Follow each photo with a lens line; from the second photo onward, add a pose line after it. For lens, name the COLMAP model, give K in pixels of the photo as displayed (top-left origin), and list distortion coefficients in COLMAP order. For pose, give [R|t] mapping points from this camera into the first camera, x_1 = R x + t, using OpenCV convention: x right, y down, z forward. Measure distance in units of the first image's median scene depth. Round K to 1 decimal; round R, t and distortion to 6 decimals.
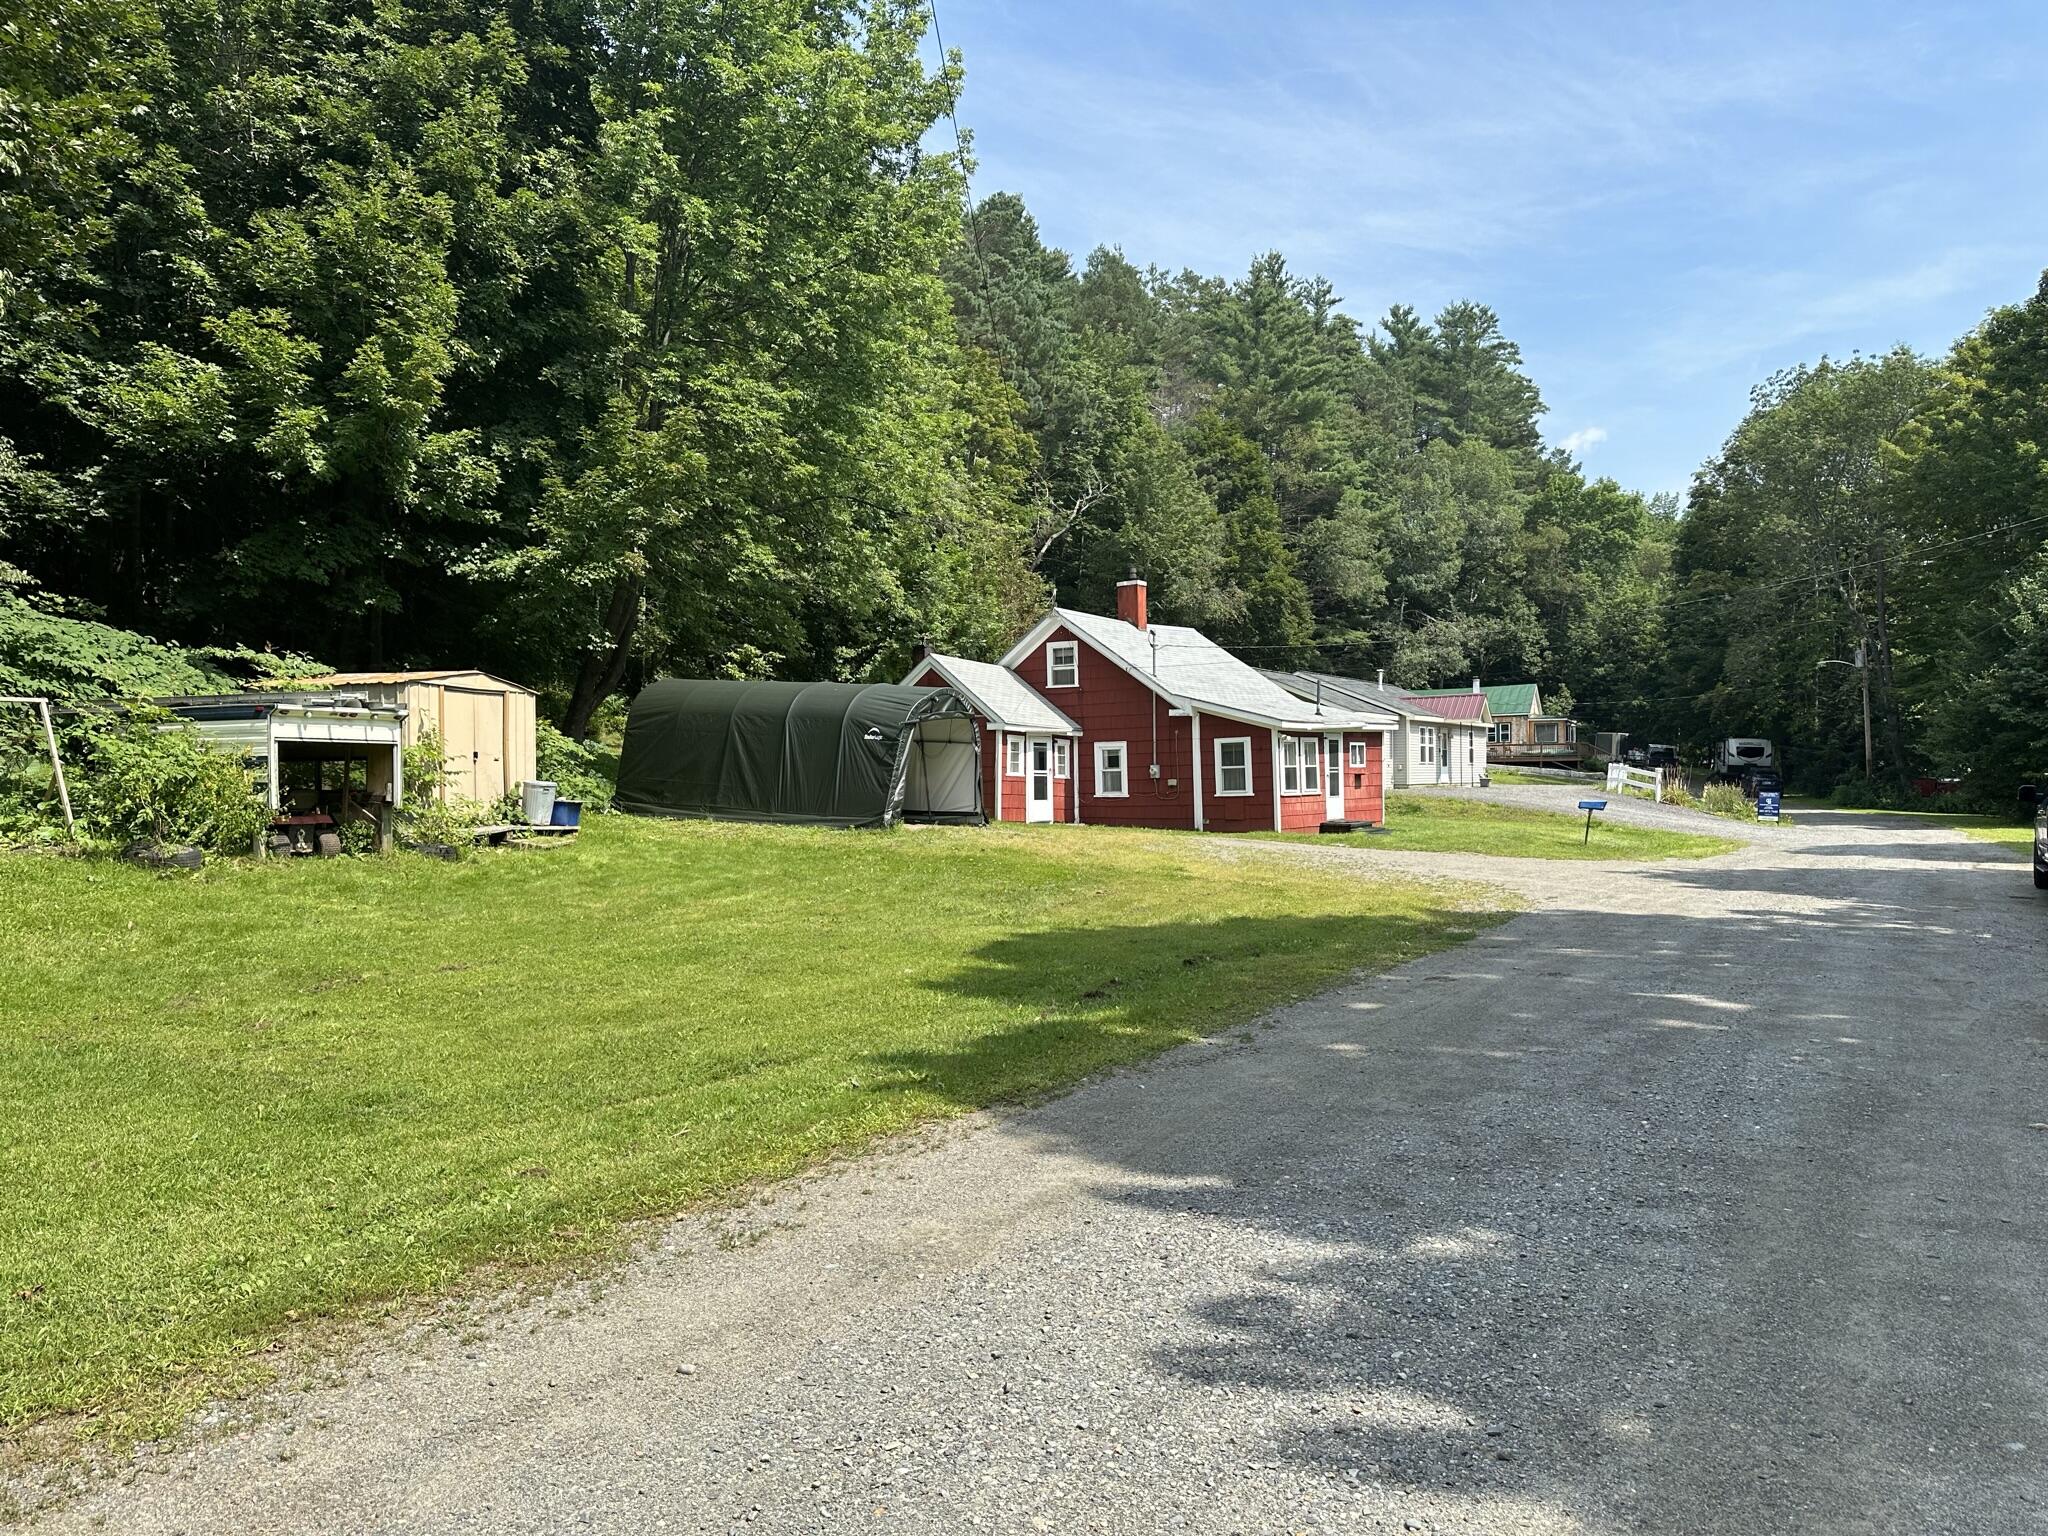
lens RADIAL K [[1443.2, 0, 1017.9], [0, 1443.2, 776.3], [0, 0, 1]] dist [0.059529, -0.065260]
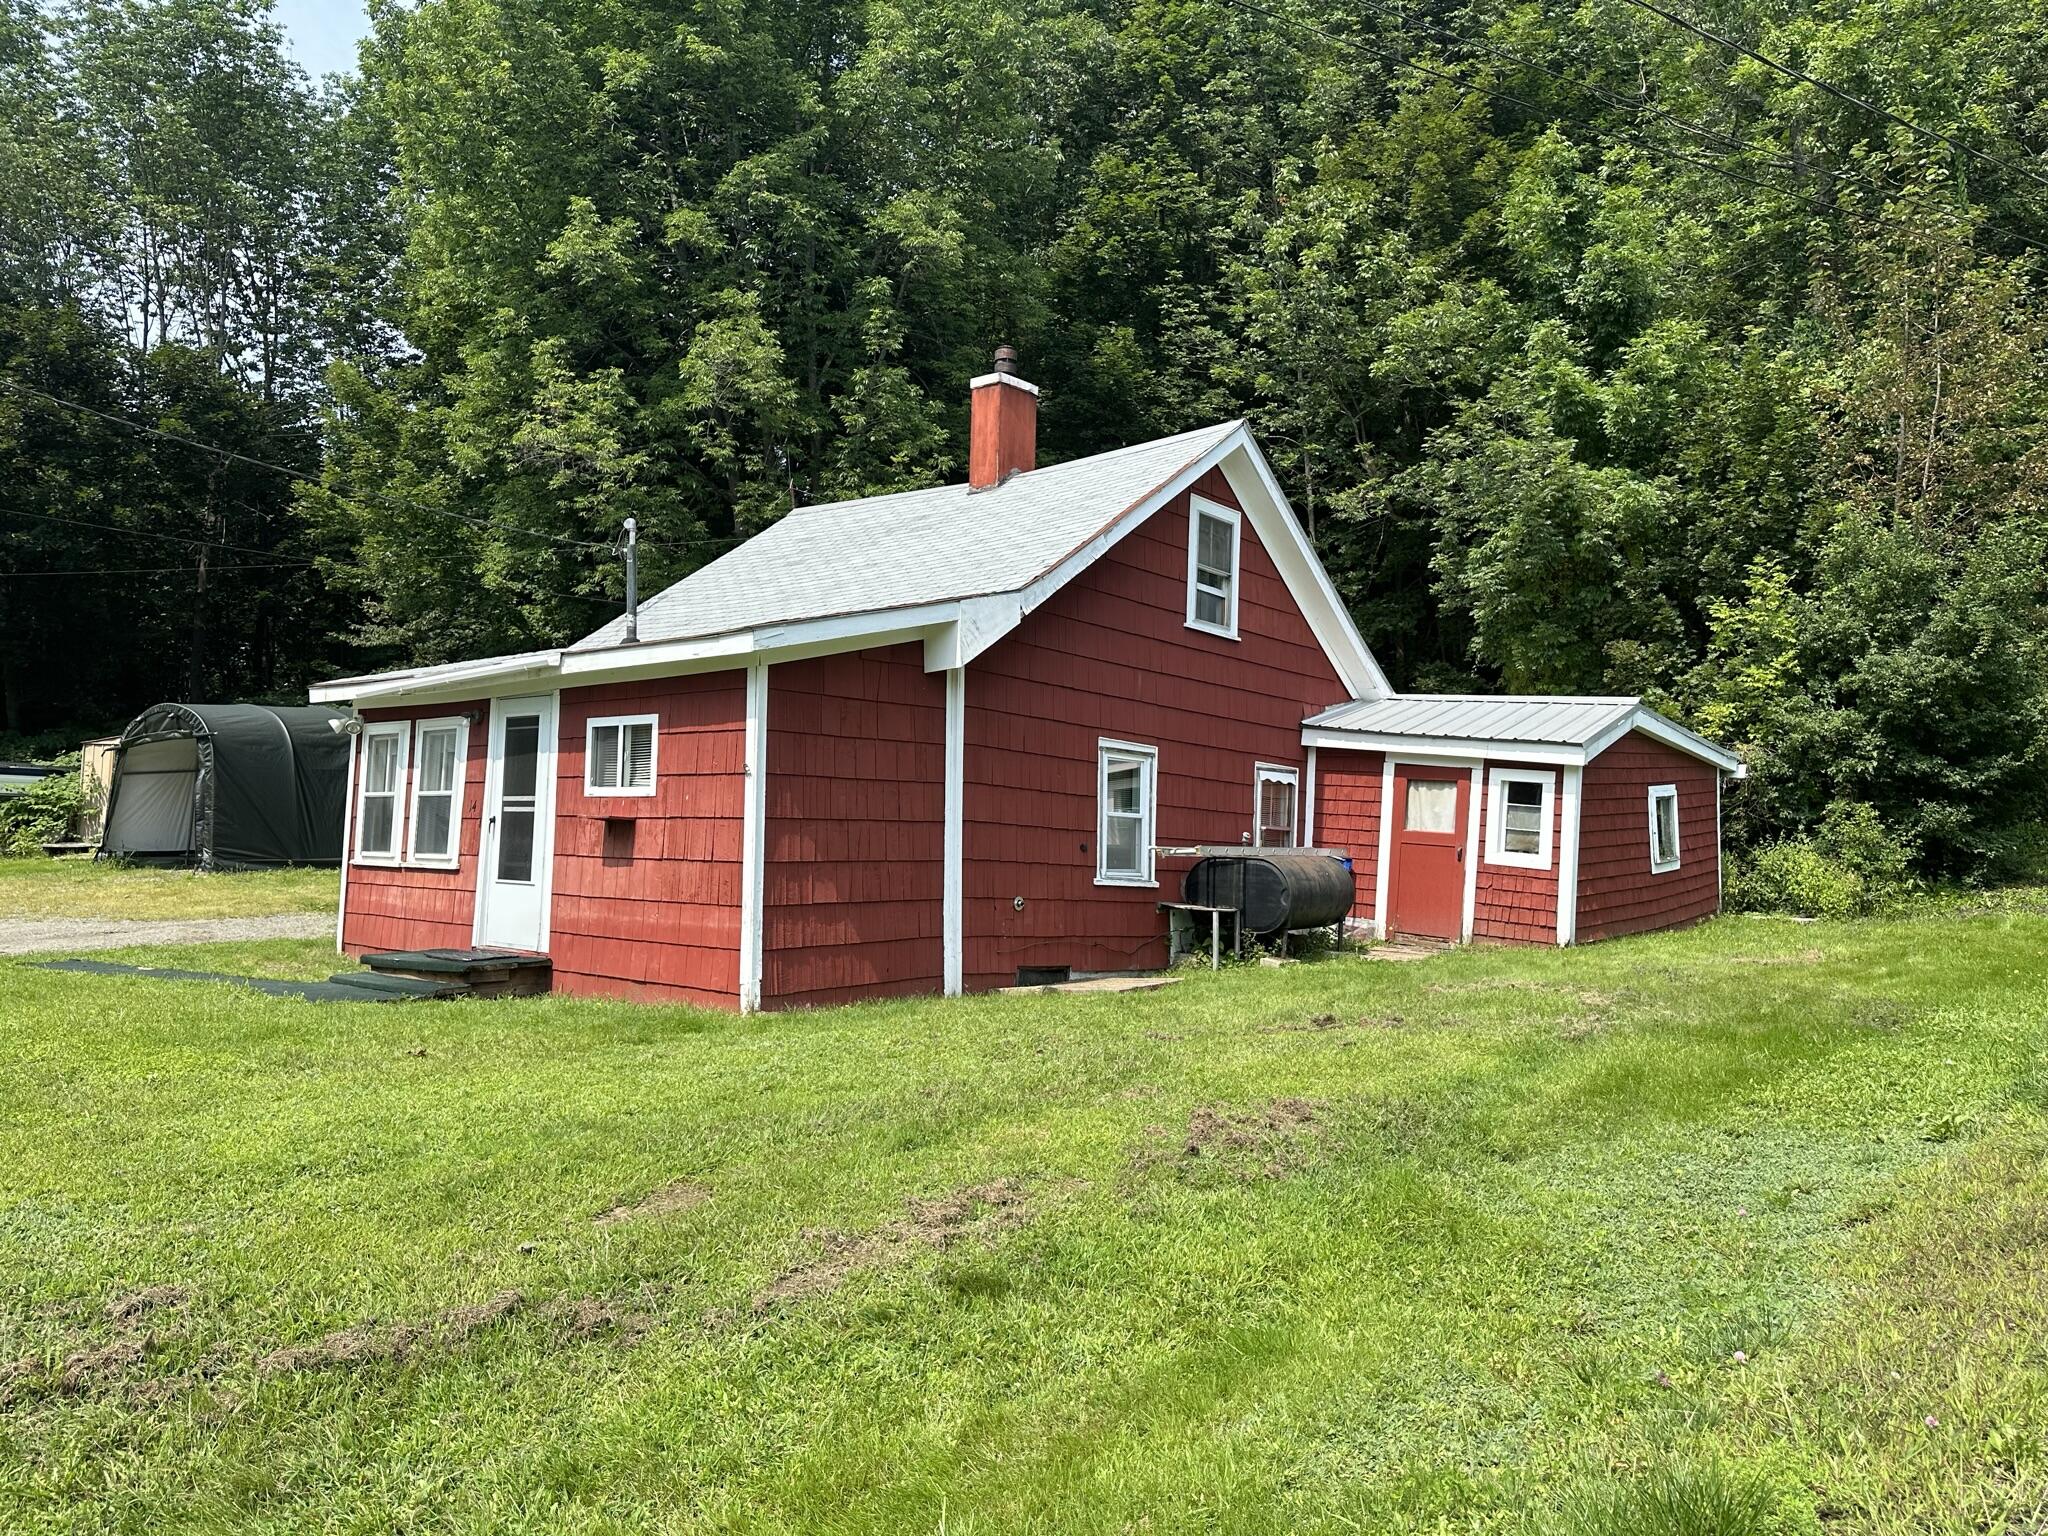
lens RADIAL K [[1443.2, 0, 1019.4], [0, 1443.2, 770.1], [0, 0, 1]] dist [0.059529, -0.065260]
pose [[-0.070985, -0.039348, -0.996701, 0.553523], [-0.025377, 0.998969, -0.037630, -0.002615], [0.997155, 0.022622, -0.071911, 1.142772]]
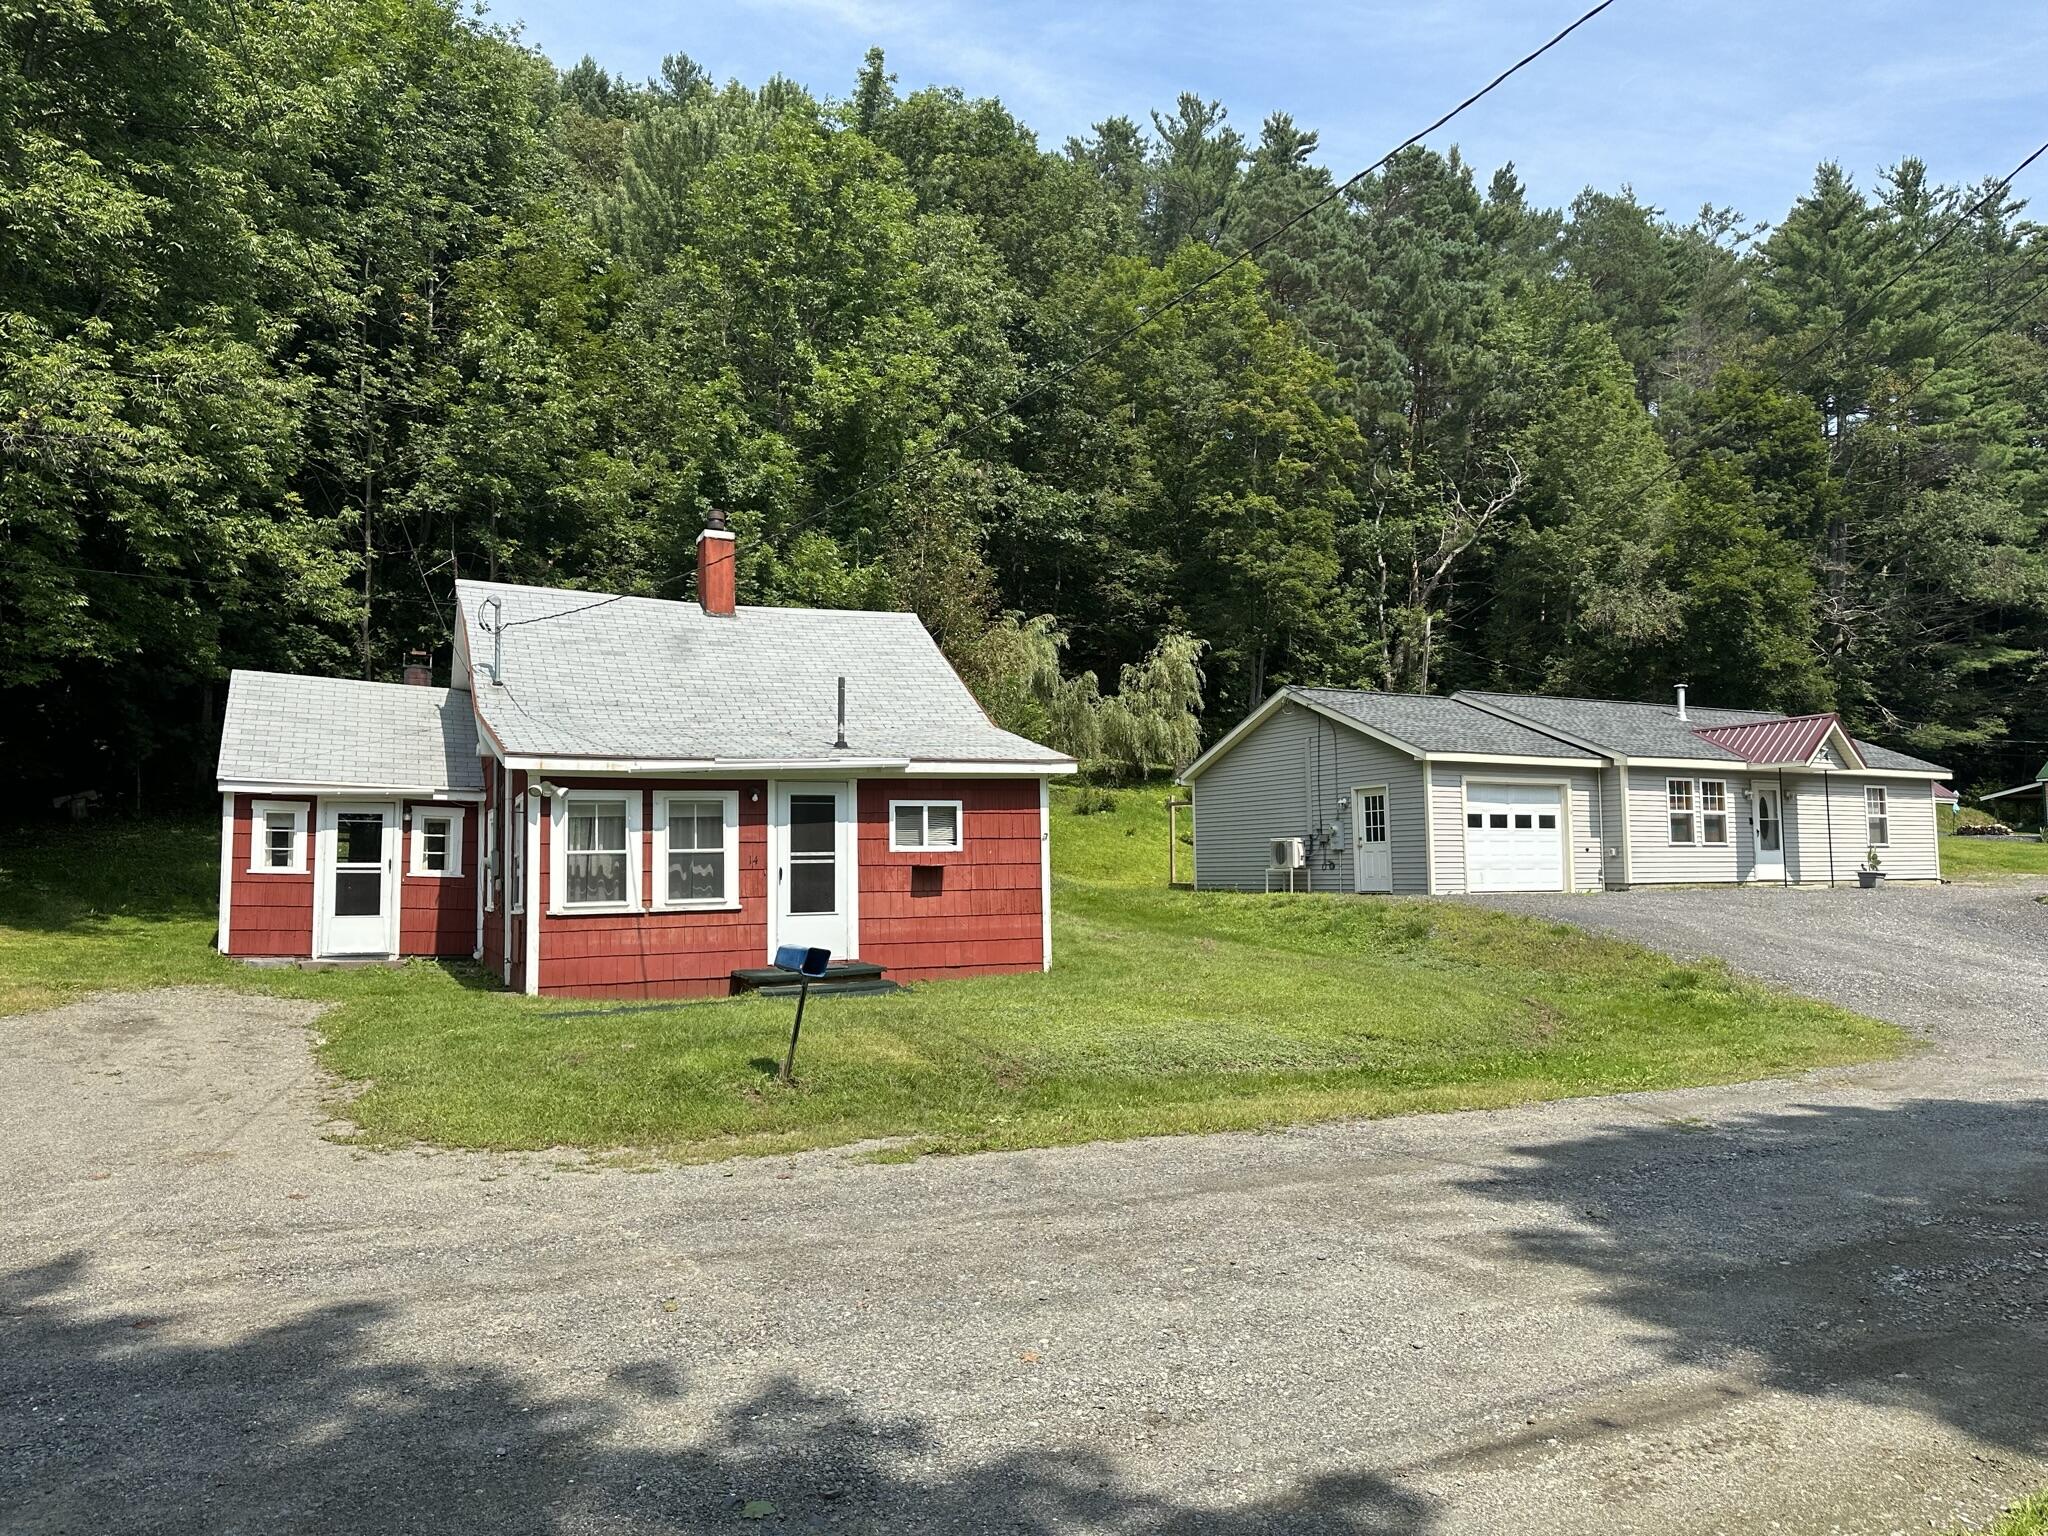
lens RADIAL K [[1443.2, 0, 1073.4], [0, 1443.2, 745.2], [0, 0, 1]] dist [0.059529, -0.065260]
pose [[0.882290, -0.041943, -0.468834, 0.521506], [0.003299, 0.996549, -0.082947, -0.001805], [0.470695, 0.071637, 0.879383, 0.615697]]
